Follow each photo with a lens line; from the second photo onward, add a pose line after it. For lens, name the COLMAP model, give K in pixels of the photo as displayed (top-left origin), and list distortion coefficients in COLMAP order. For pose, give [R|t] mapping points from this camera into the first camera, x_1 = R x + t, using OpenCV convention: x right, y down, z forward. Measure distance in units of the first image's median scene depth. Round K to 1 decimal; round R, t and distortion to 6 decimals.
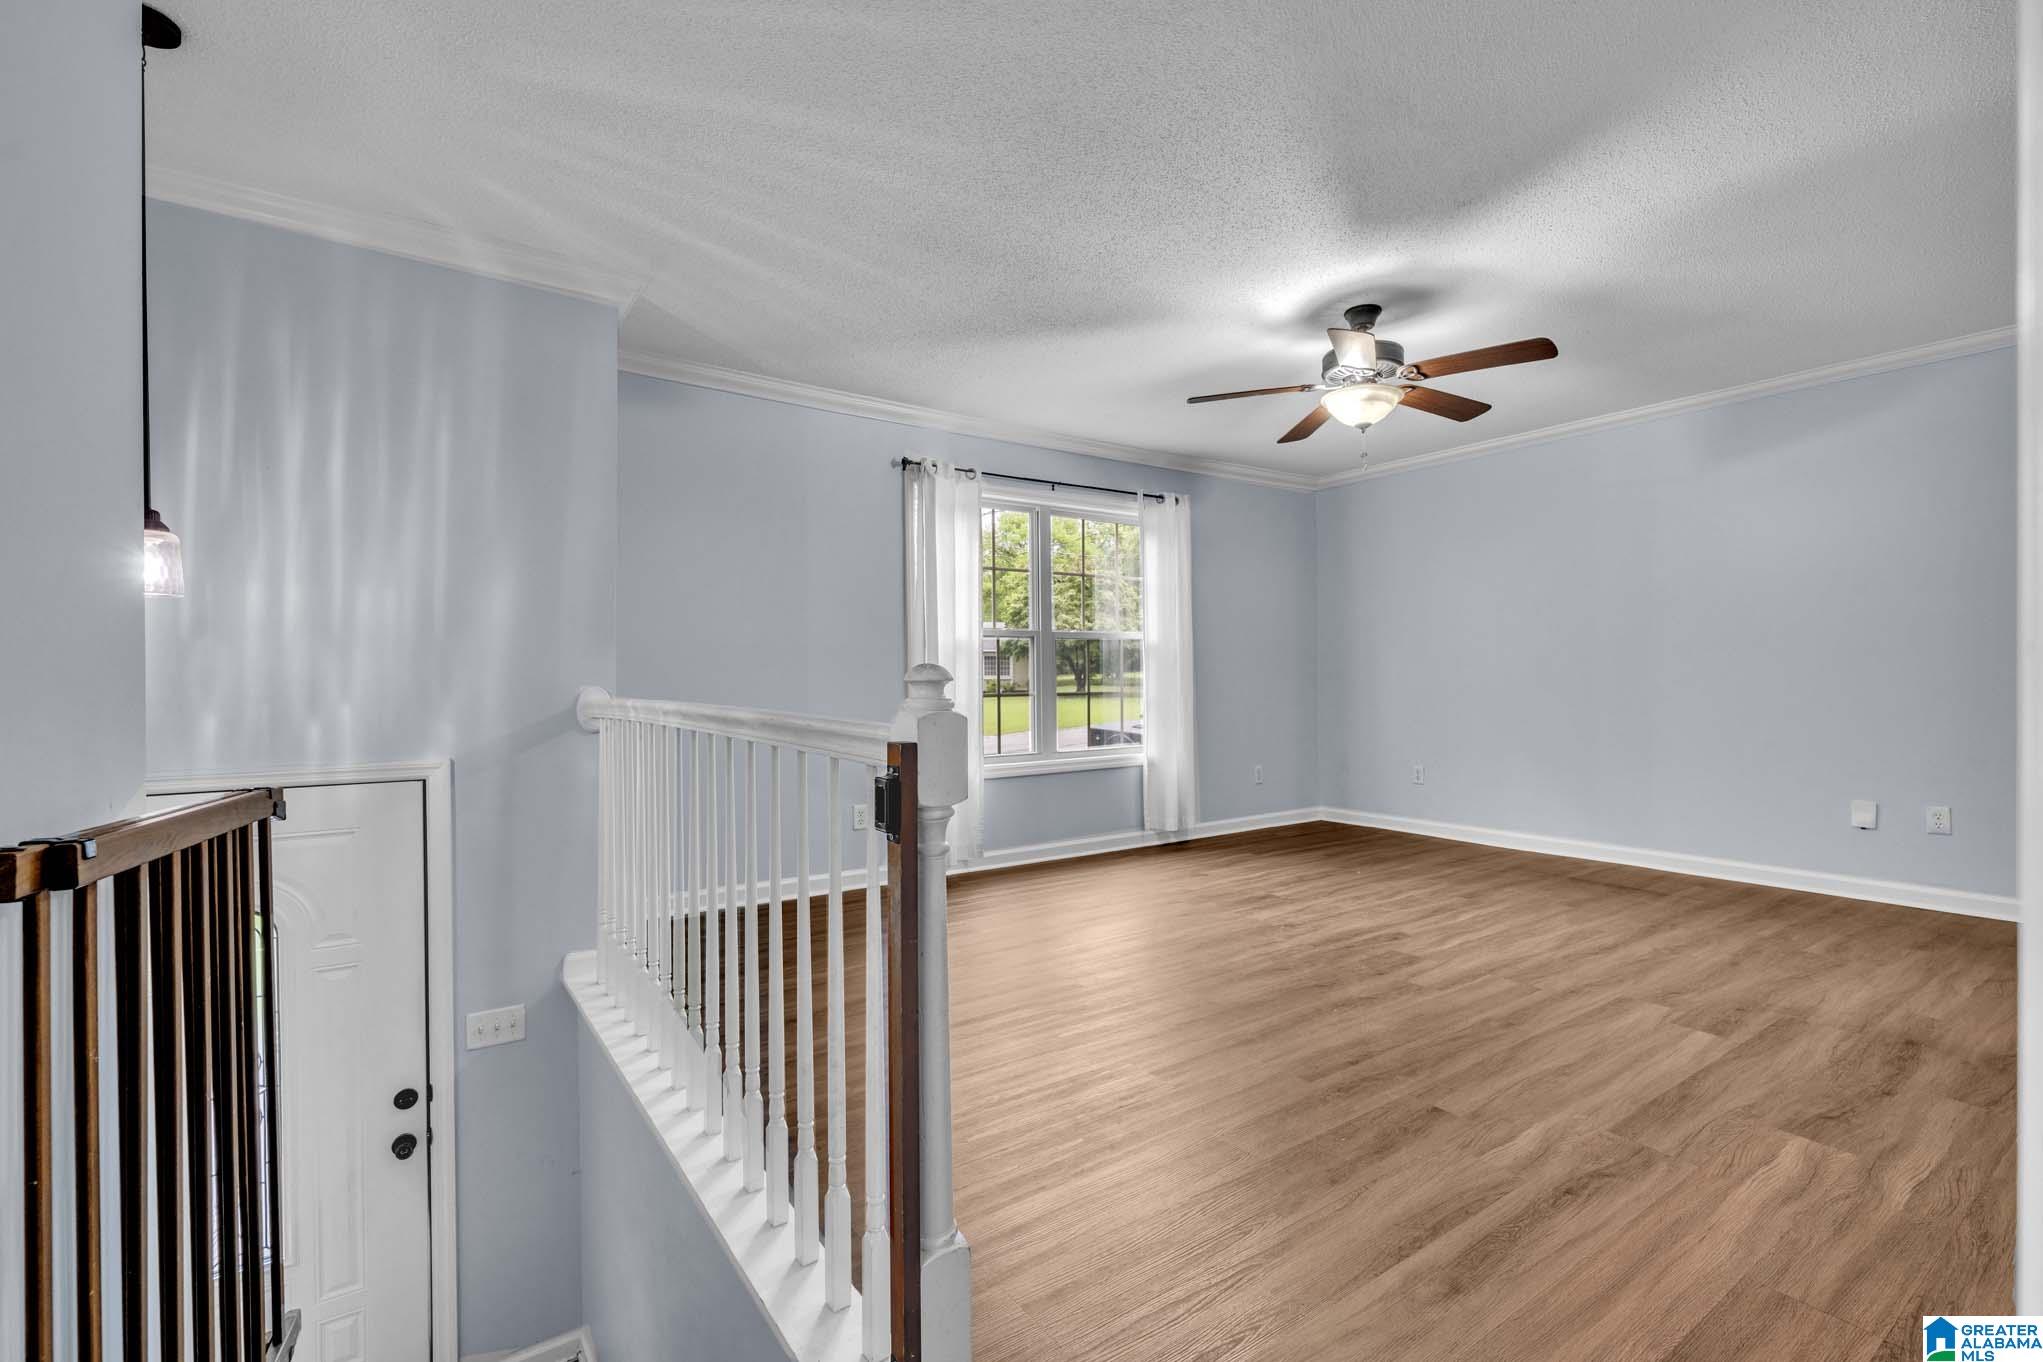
lens RADIAL K [[905.7, 0, 1013.8], [0, 905.7, 684.5], [0, 0, 1]] dist [-0.001615, 0.000027]
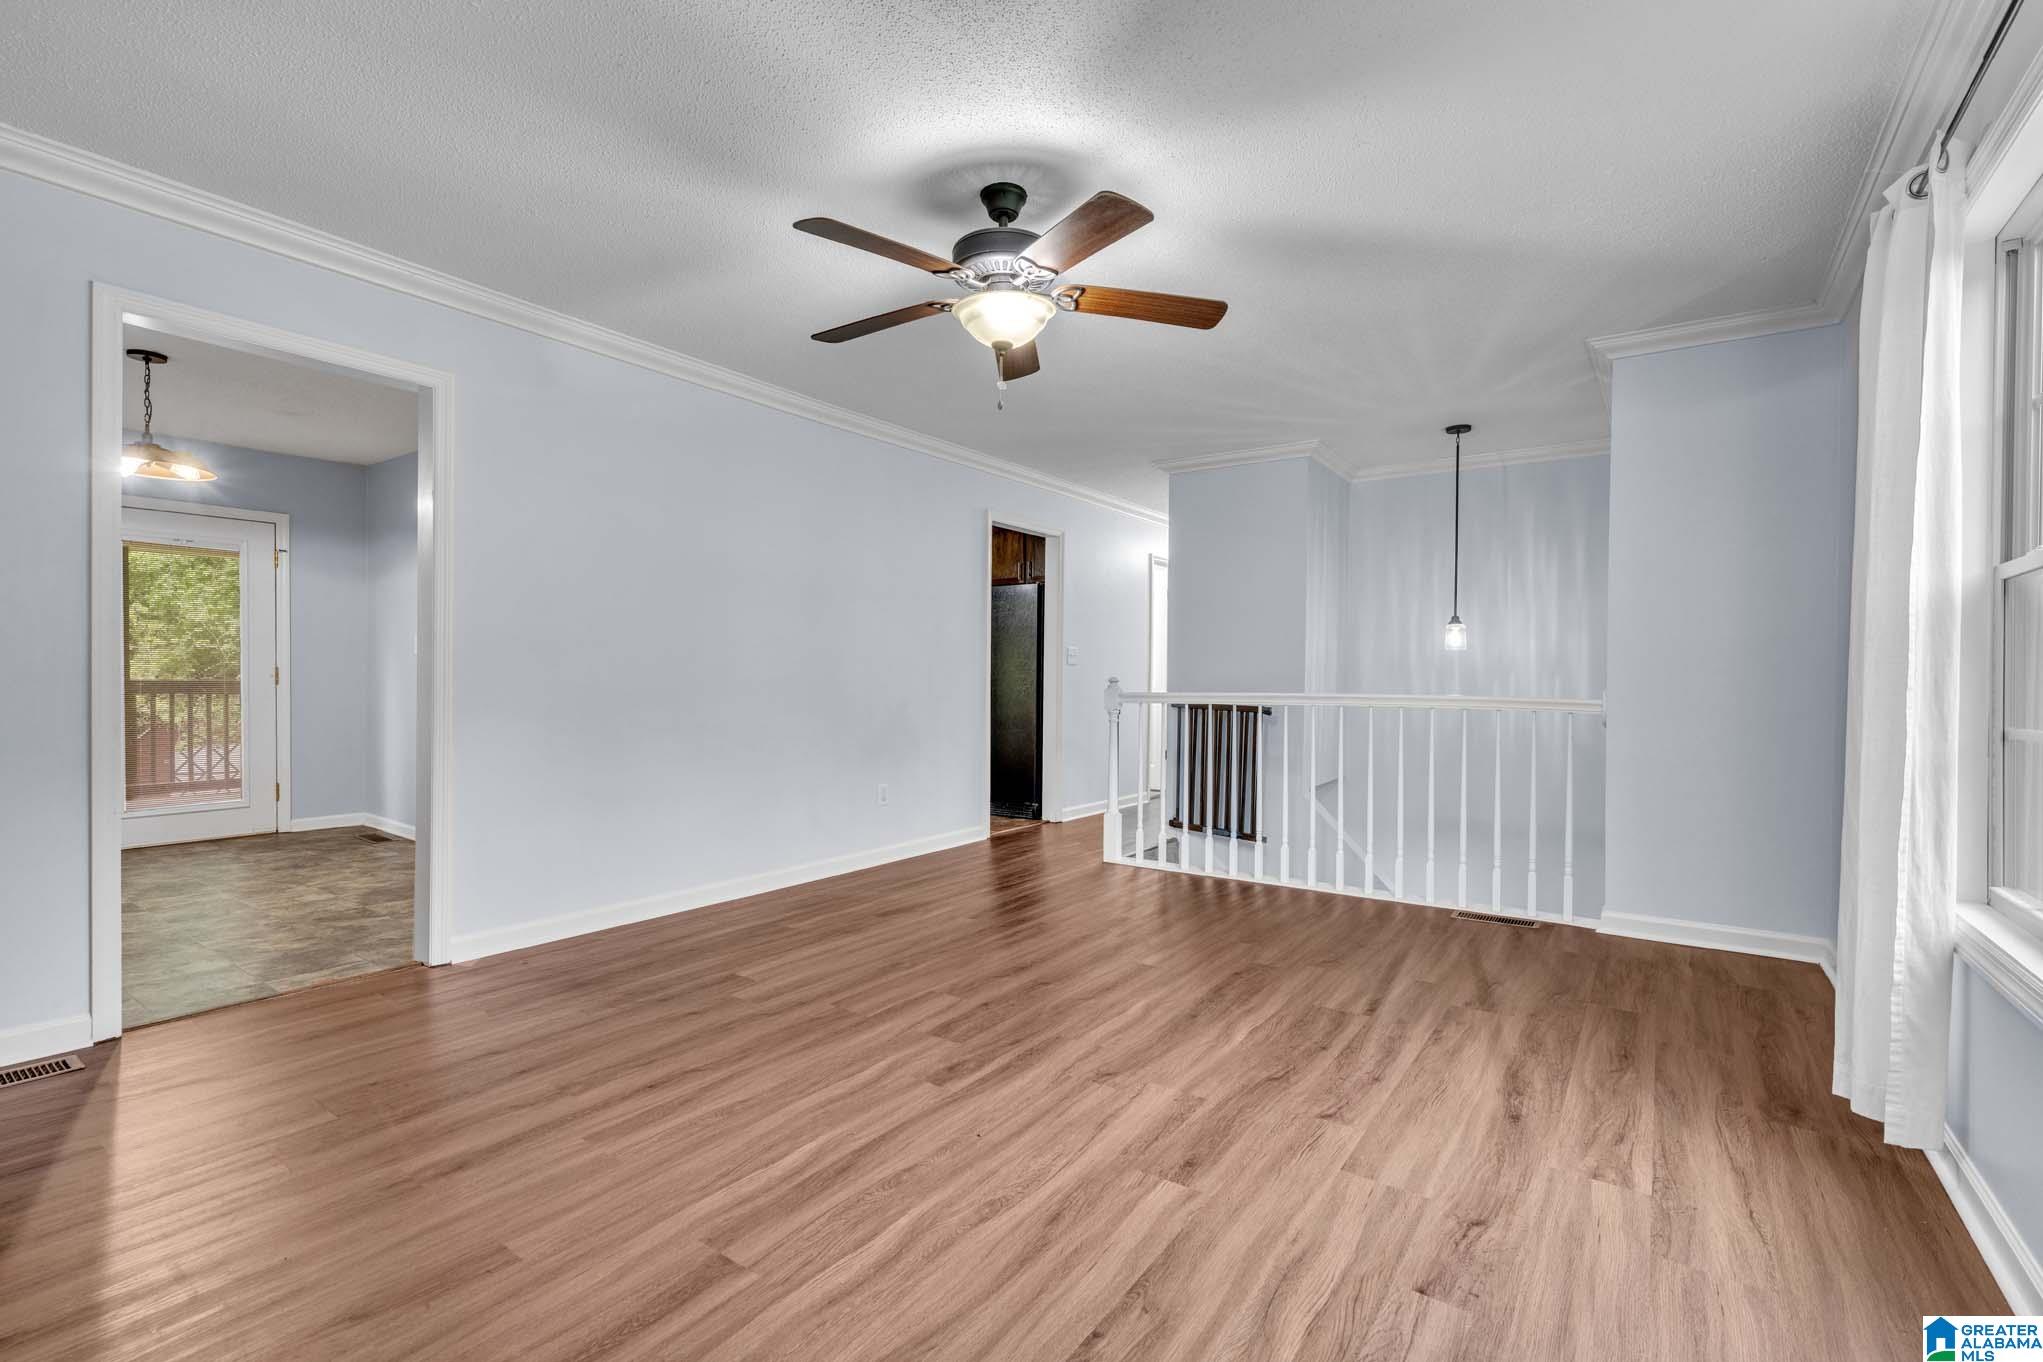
lens RADIAL K [[905.7, 0, 1013.8], [0, 905.7, 684.5], [0, 0, 1]] dist [-0.001615, 0.000027]
pose [[-0.941991, 0.001828, -0.335634, 0.669970], [-0.004359, 0.999834, 0.017679, -0.021370], [0.335611, 0.018117, -0.941826, 1.827396]]
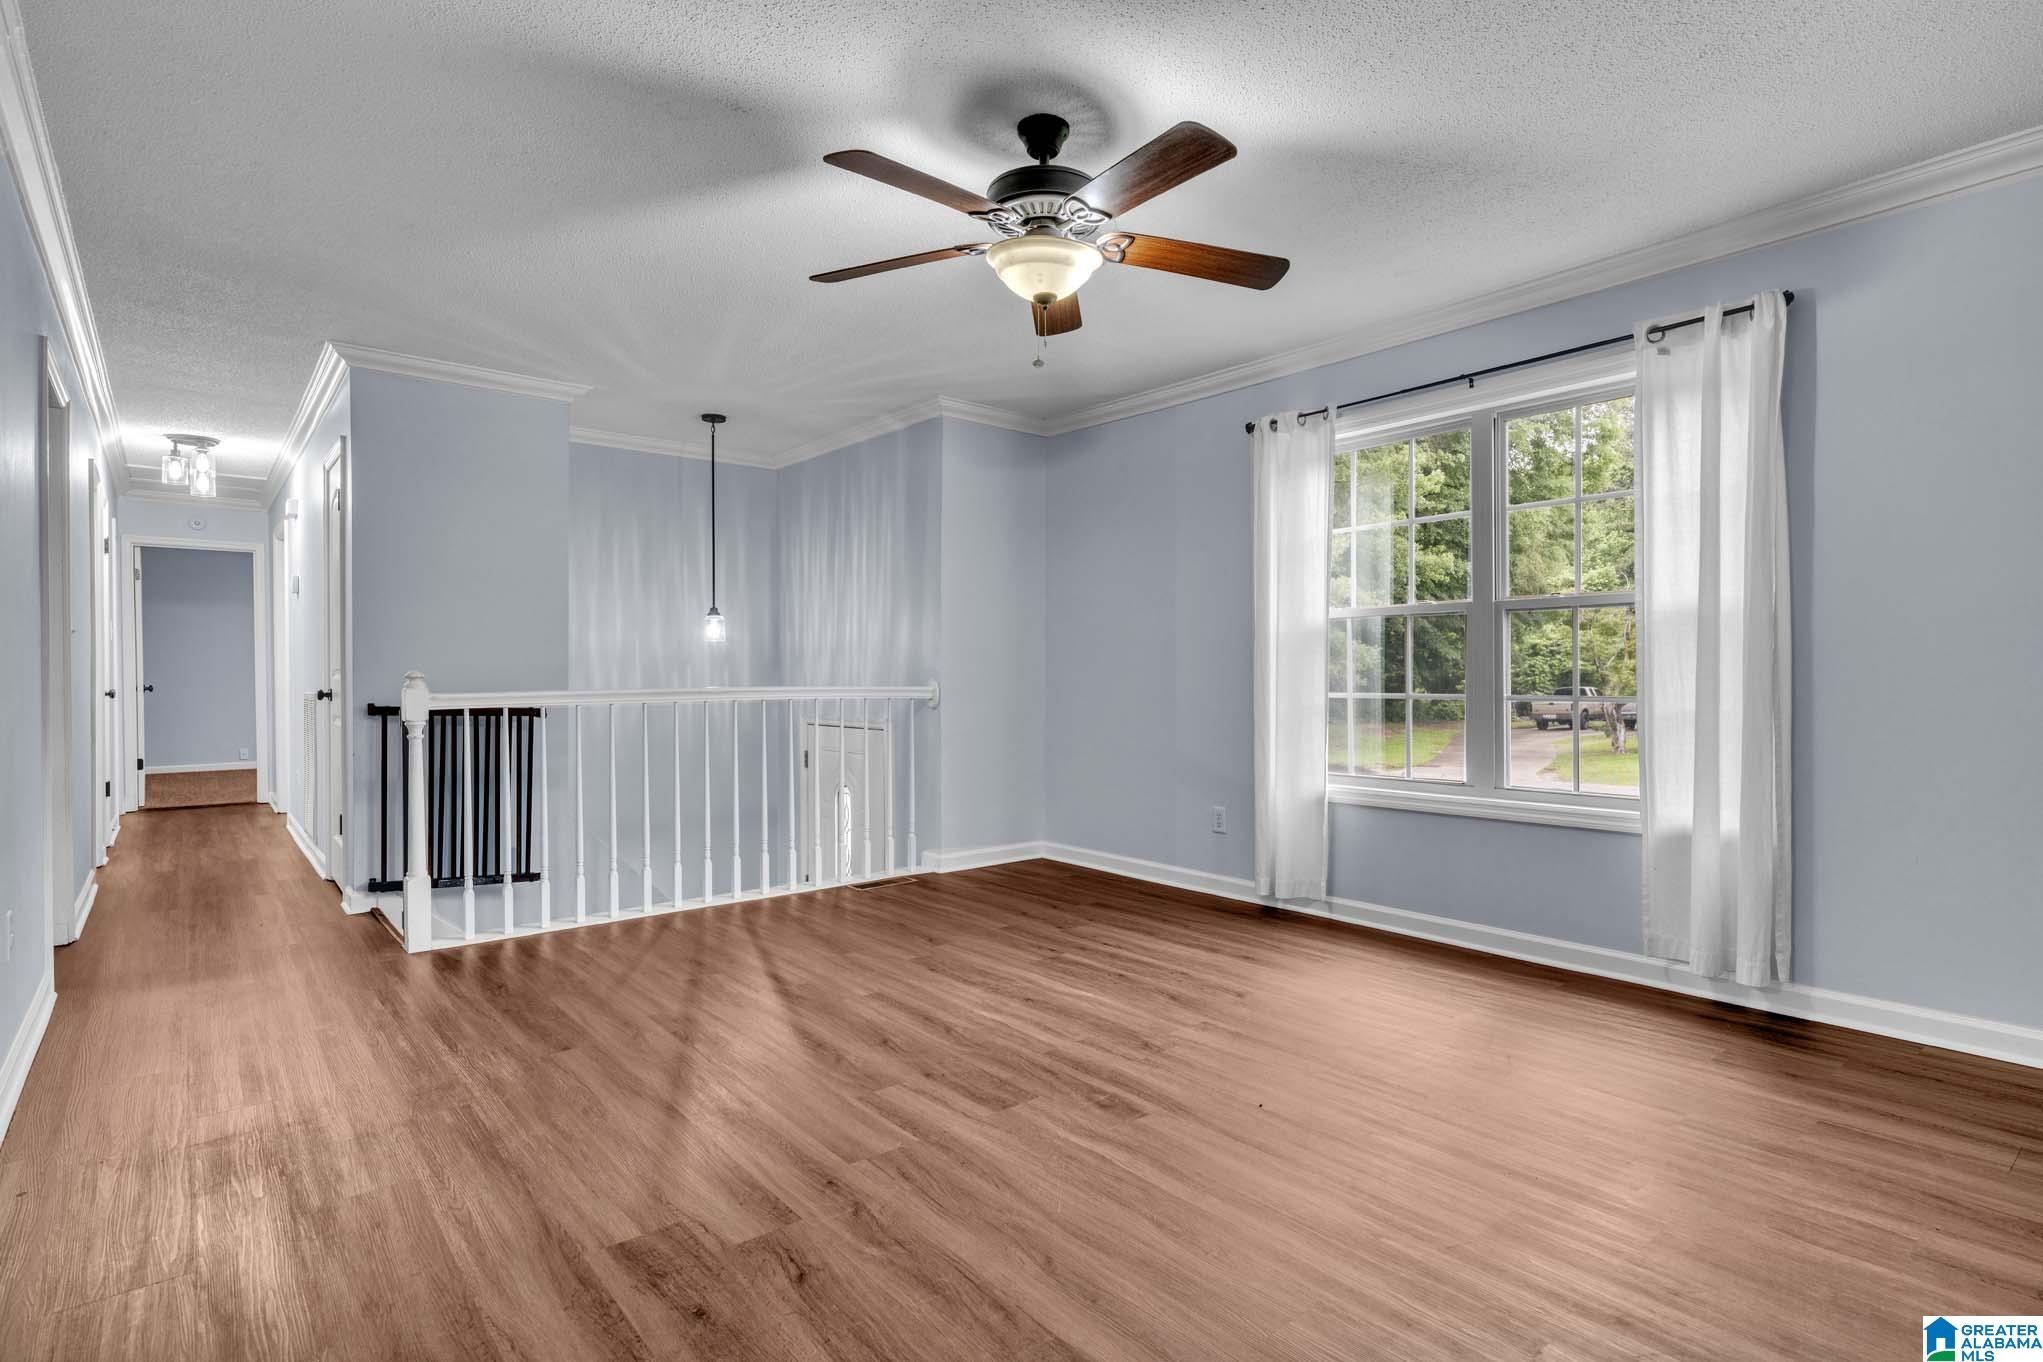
lens RADIAL K [[1026.3, 0, 1021.5], [0, 1026.3, 681.0], [0, 0, 1]] dist [-0.000856, -0.000063]
pose [[0.084318, 0.010379, -0.996385, 1.215372], [-0.004817, 0.999938, 0.010009, -0.011172], [0.996427, 0.003955, 0.084363, 0.980248]]
